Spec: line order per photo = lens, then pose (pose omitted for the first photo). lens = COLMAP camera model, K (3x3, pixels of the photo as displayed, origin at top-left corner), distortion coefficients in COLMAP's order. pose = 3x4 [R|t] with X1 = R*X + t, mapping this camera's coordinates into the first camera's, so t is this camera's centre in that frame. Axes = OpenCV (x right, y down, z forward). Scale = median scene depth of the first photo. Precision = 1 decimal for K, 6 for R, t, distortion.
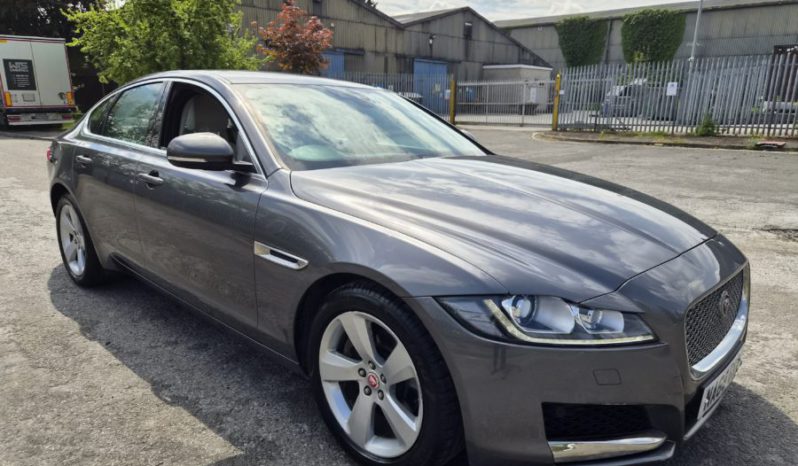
lens RADIAL K [[541.4, 0, 398.4], [0, 541.4, 238.3], [0, 0, 1]] dist [0.051480, -0.037708]
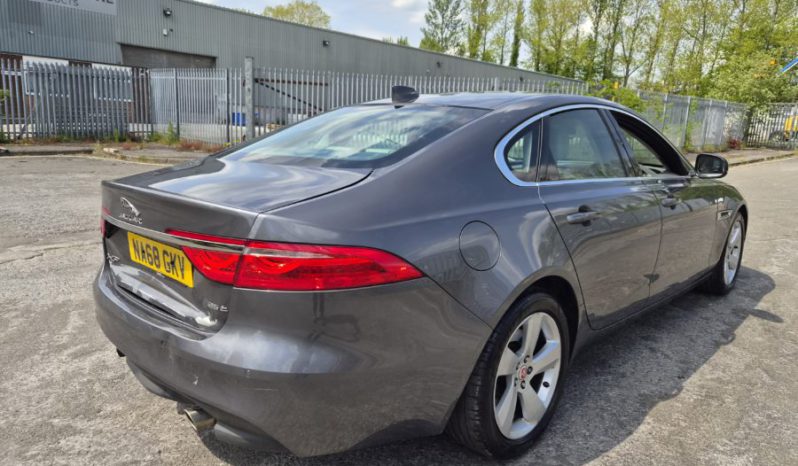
lens RADIAL K [[541.4, 0, 408.9], [0, 541.4, 241.6], [0, 0, 1]] dist [0.051480, -0.037708]
pose [[-0.005731, -0.215888, 0.976401, -0.104432], [0.207392, 0.954931, 0.212358, -0.025284], [-0.978241, 0.203715, 0.039301, 0.101428]]
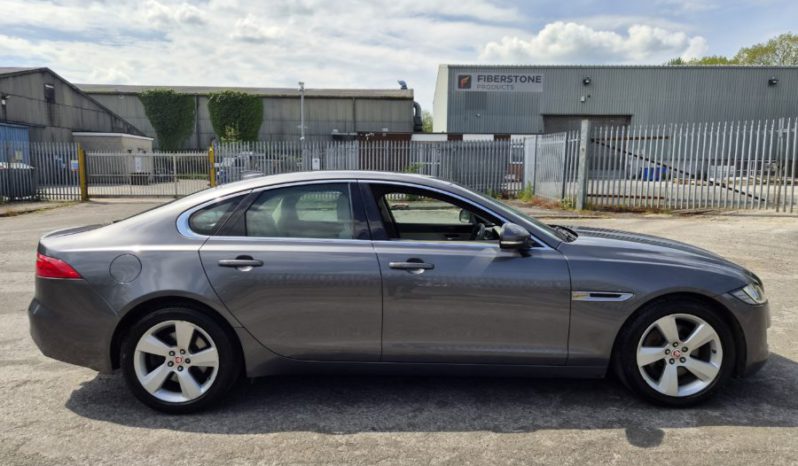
lens RADIAL K [[541.4, 0, 400.2], [0, 541.4, 234.4], [0, 0, 1]] dist [0.051480, -0.037708]
pose [[0.727234, -0.087313, 0.680813, -0.085418], [0.172213, 0.983360, -0.057842, -0.007627], [-0.664434, 0.159310, 0.730169, 0.011172]]
